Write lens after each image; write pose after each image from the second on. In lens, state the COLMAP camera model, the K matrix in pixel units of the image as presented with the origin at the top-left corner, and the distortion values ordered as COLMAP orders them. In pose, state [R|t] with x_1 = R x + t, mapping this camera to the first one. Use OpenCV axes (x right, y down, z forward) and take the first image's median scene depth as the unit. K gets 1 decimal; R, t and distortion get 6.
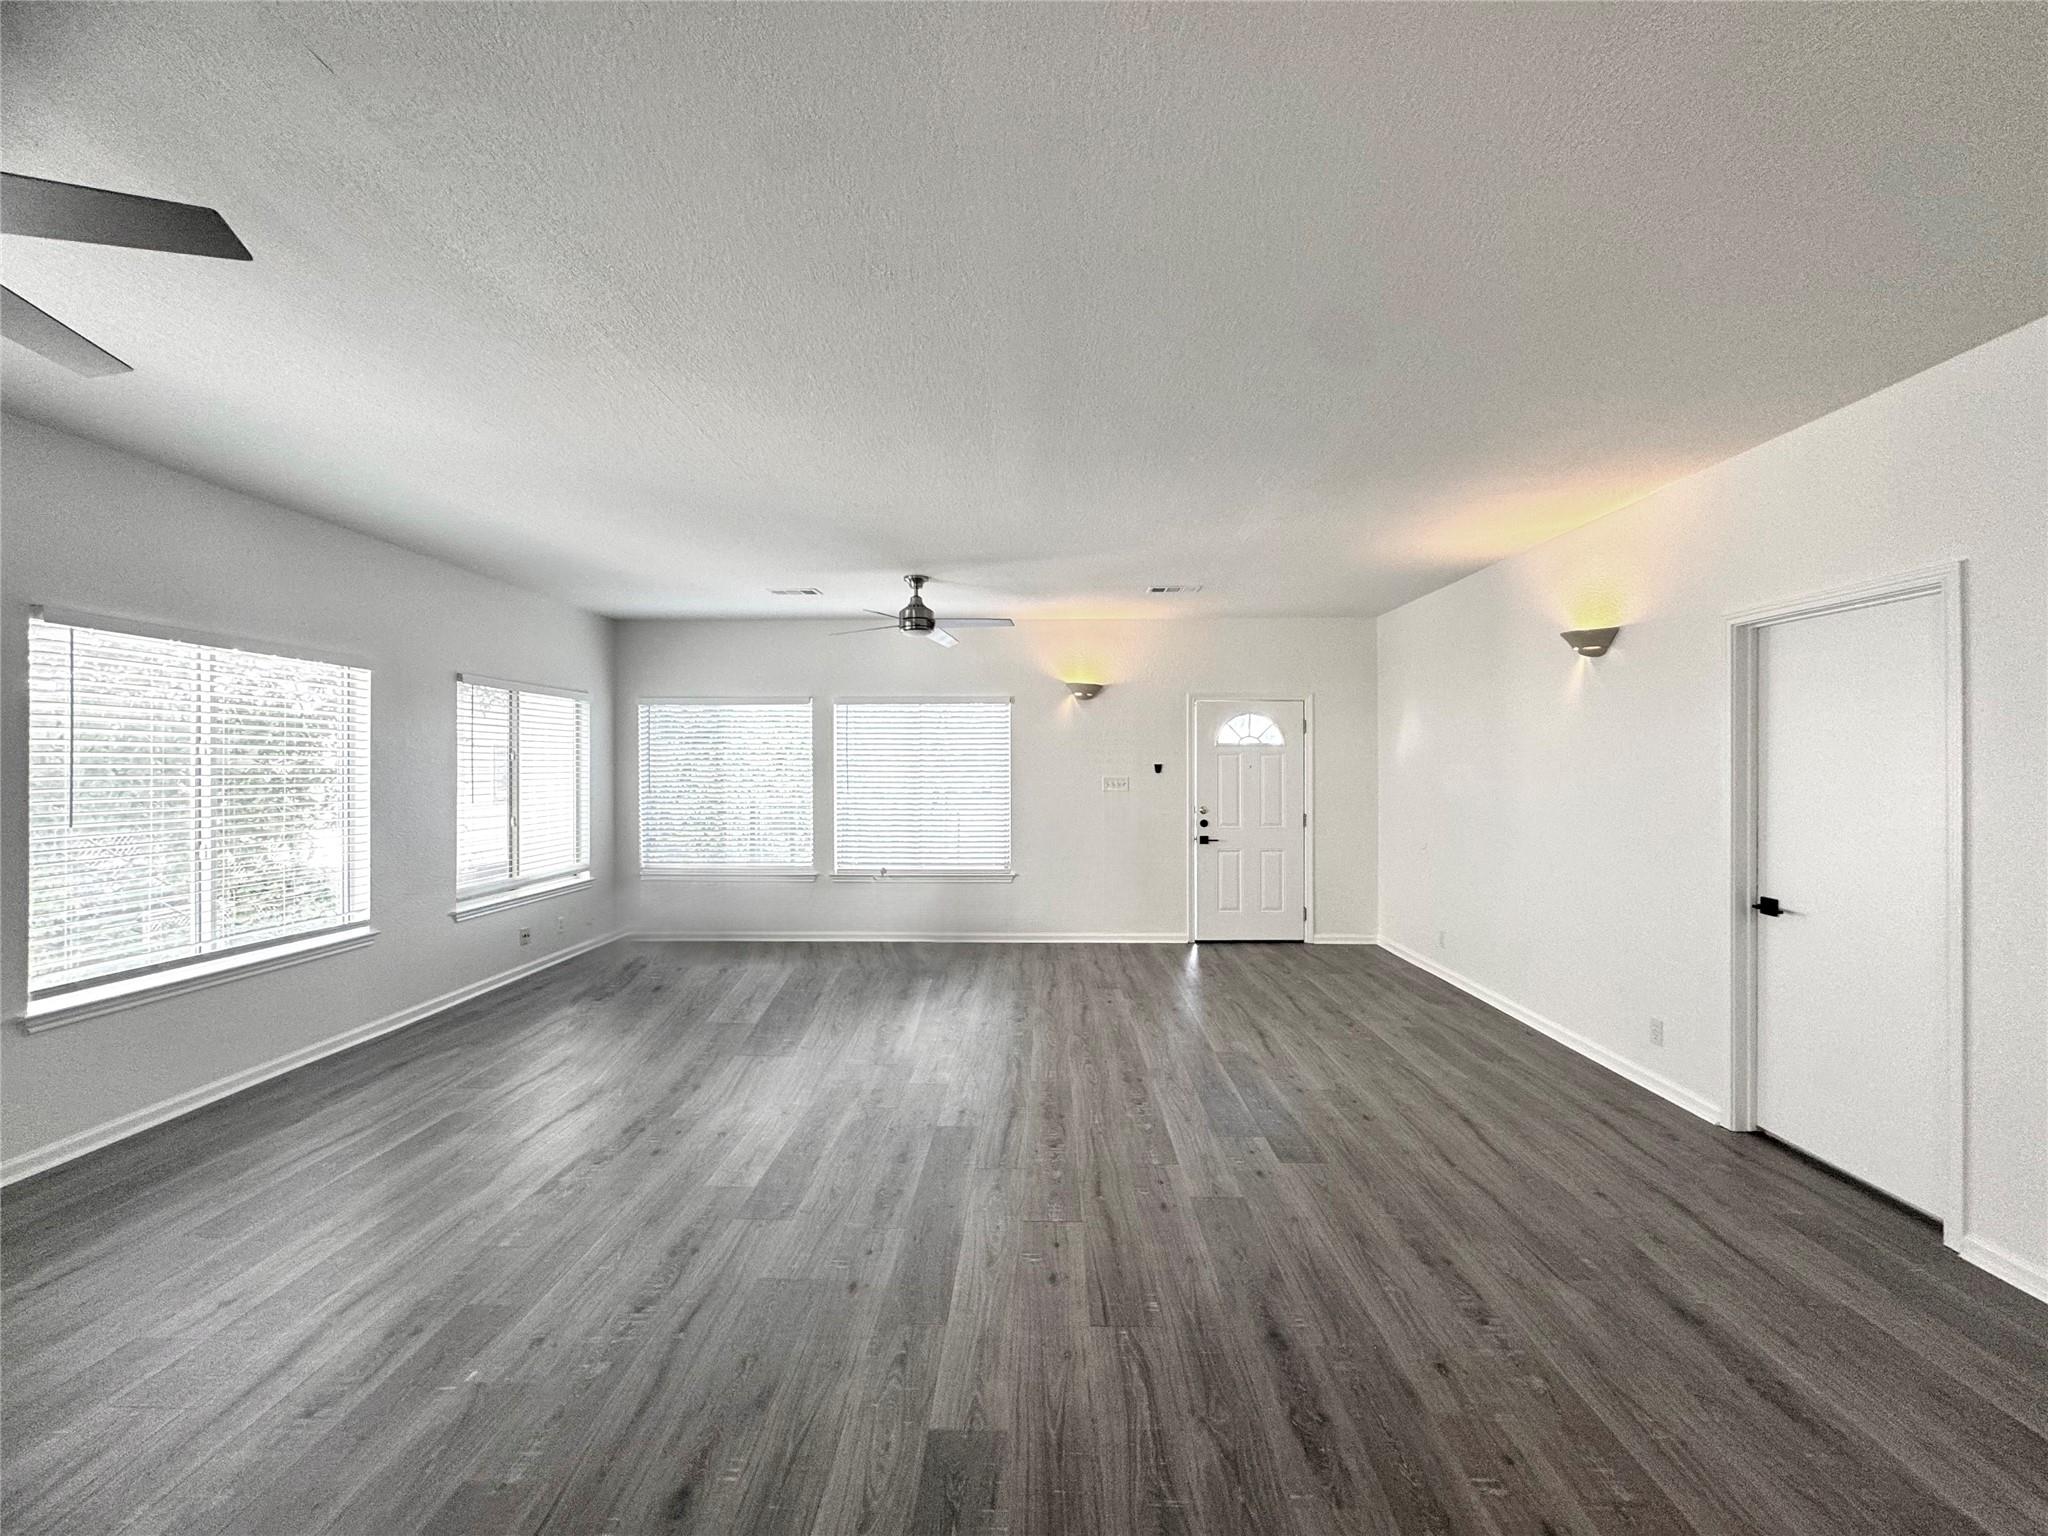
lens RADIAL K [[820.6, 0, 1062.6], [0, 820.6, 770.5], [0, 0, 1]] dist [-0.001209, -0.000027]
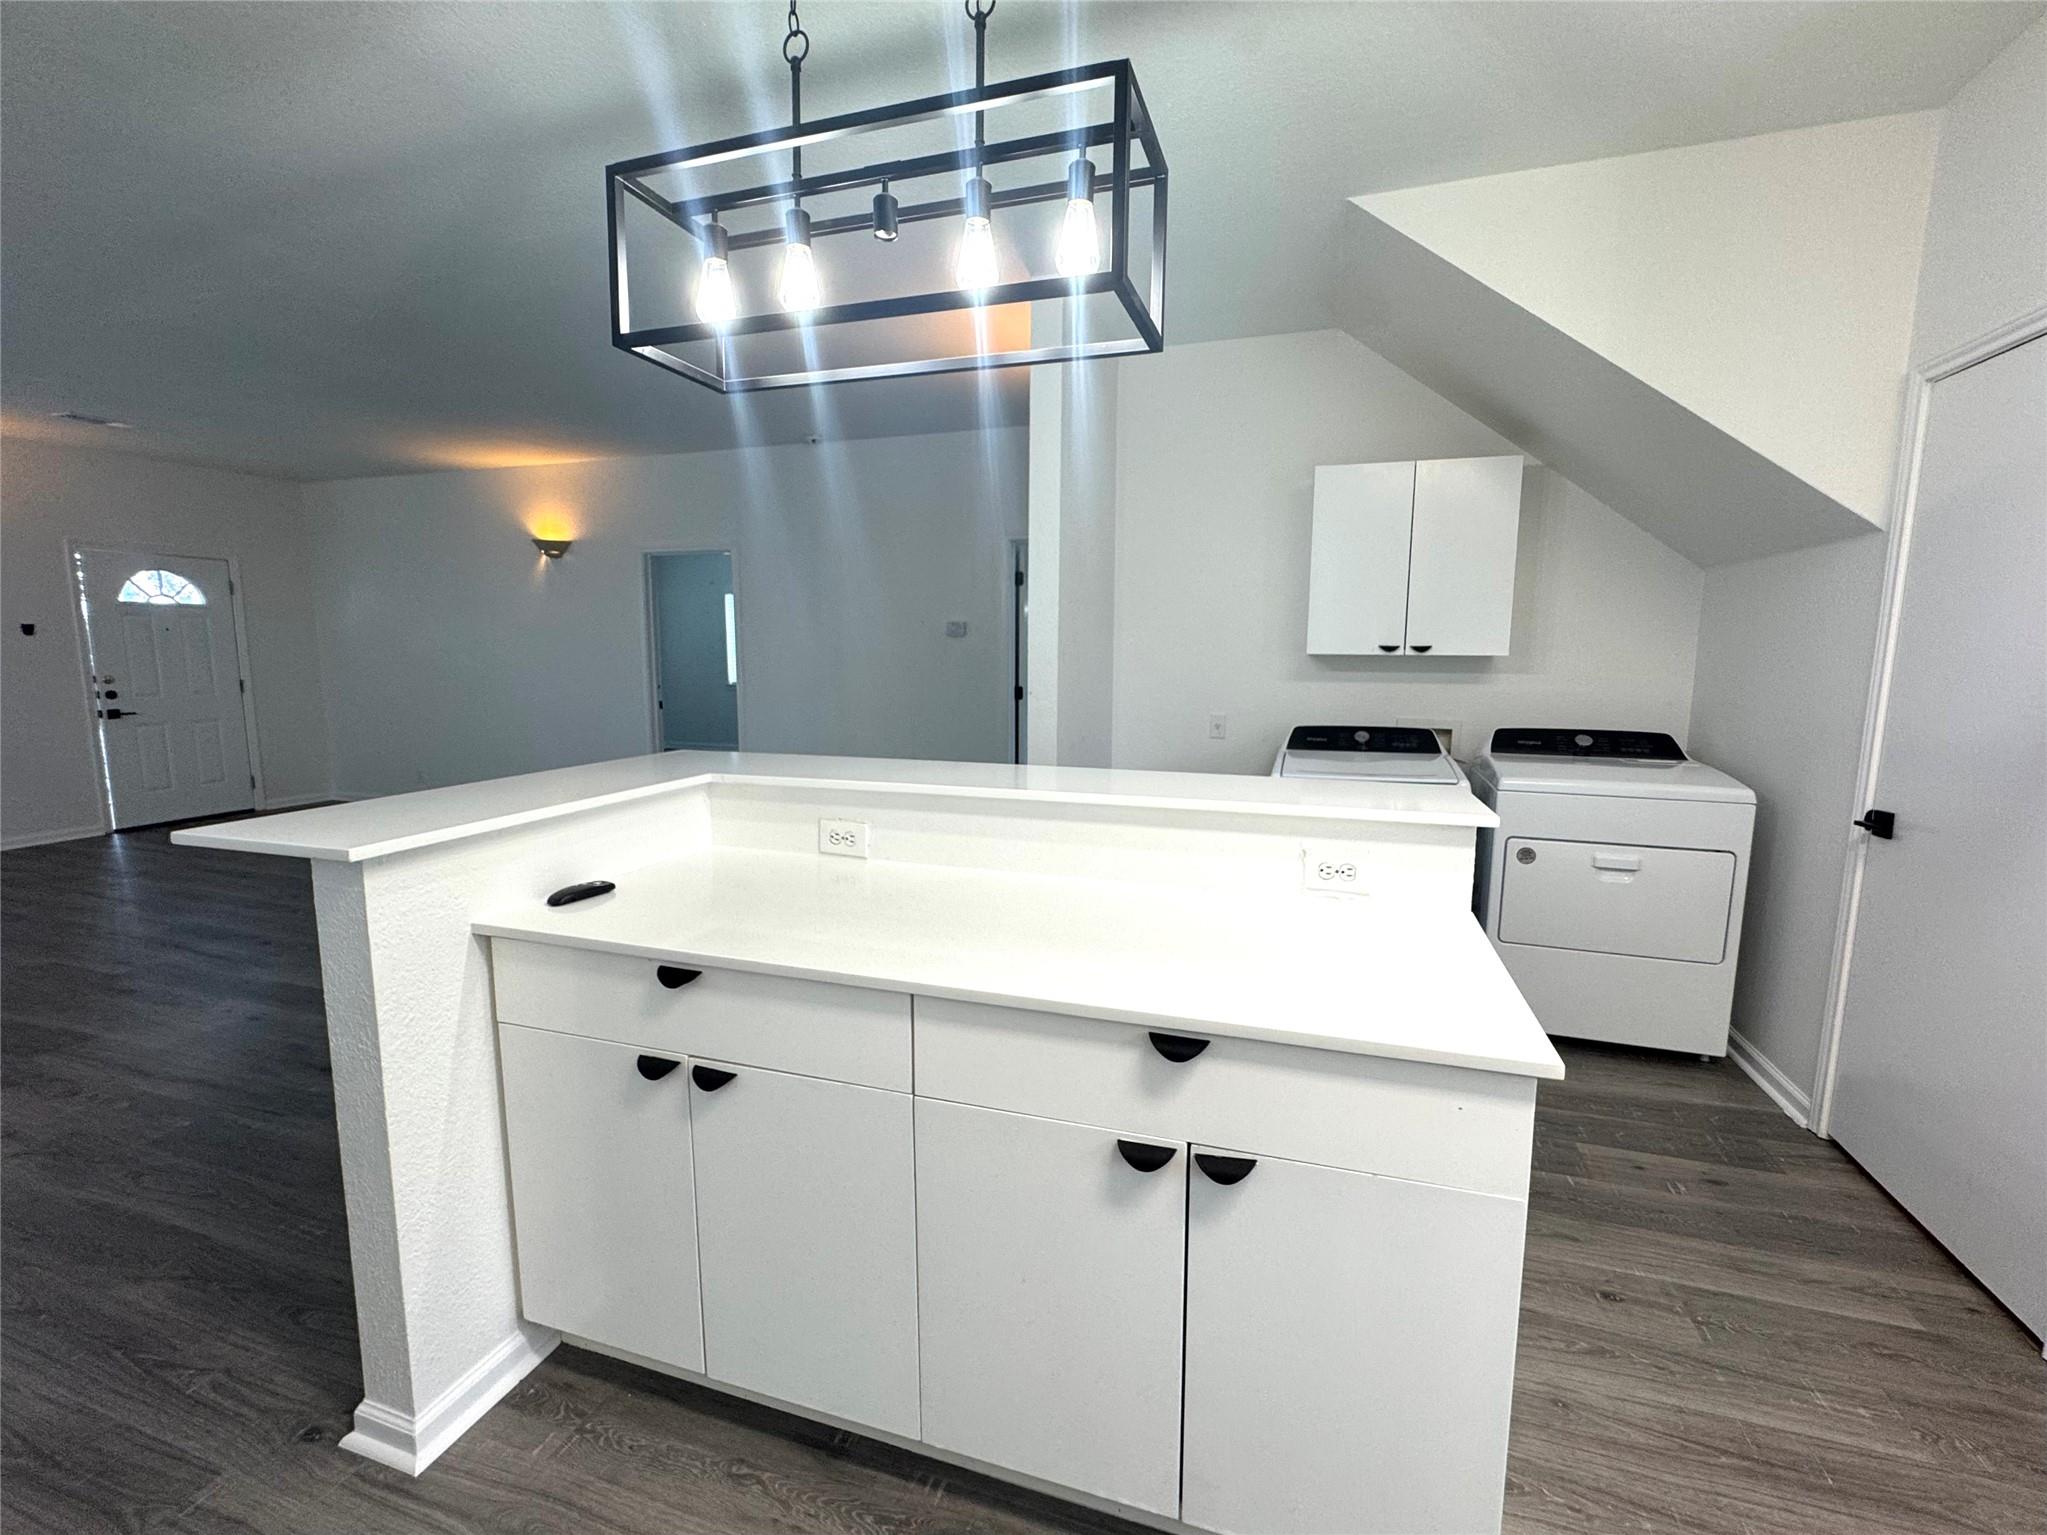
lens RADIAL K [[877.2, 0, 1015.8], [0, 877.2, 760.7], [0, 0, 1]] dist [-0.001514, -0.000053]
pose [[0.336058, -0.119779, 0.934194, -0.376020], [-0.006020, 0.991587, 0.129304, 0.008542], [-0.941822, -0.049077, 0.332510, -0.204278]]
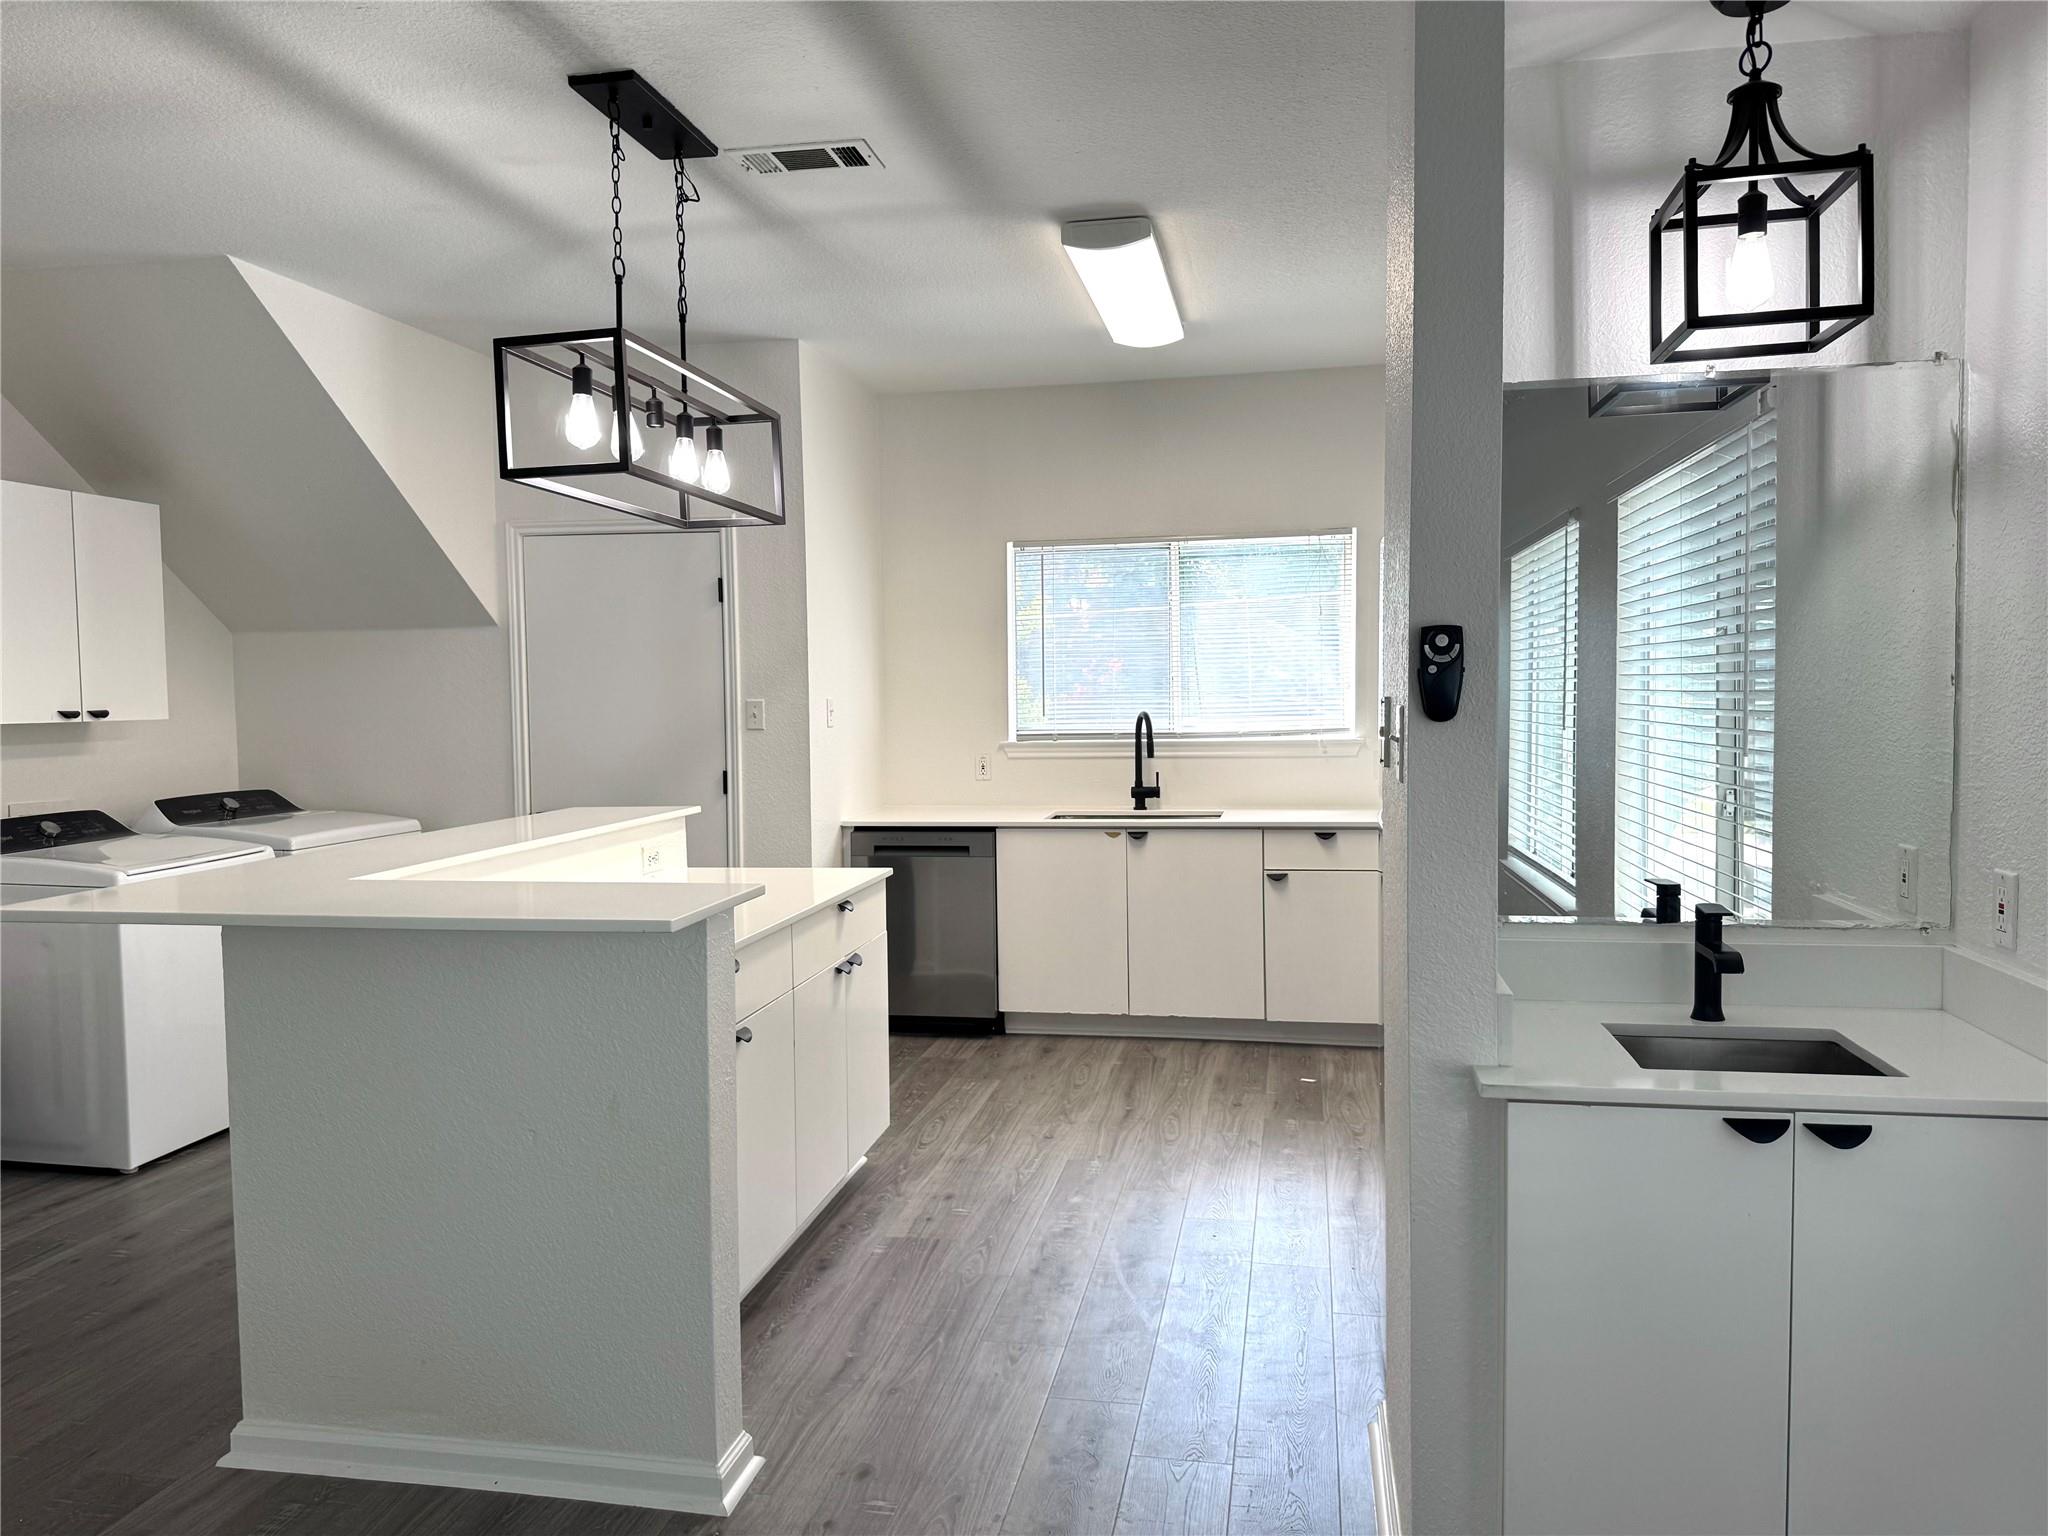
lens RADIAL K [[1435.0, 0, 1020.9], [0, 1435.0, 771.1], [0, 0, 1]] dist [0.054499, -0.078336]
pose [[-0.978722, 0.004587, 0.205141, -0.394774], [0.016615, 0.998239, 0.056945, 0.003442], [-0.204519, 0.059141, -0.977074, 0.350166]]
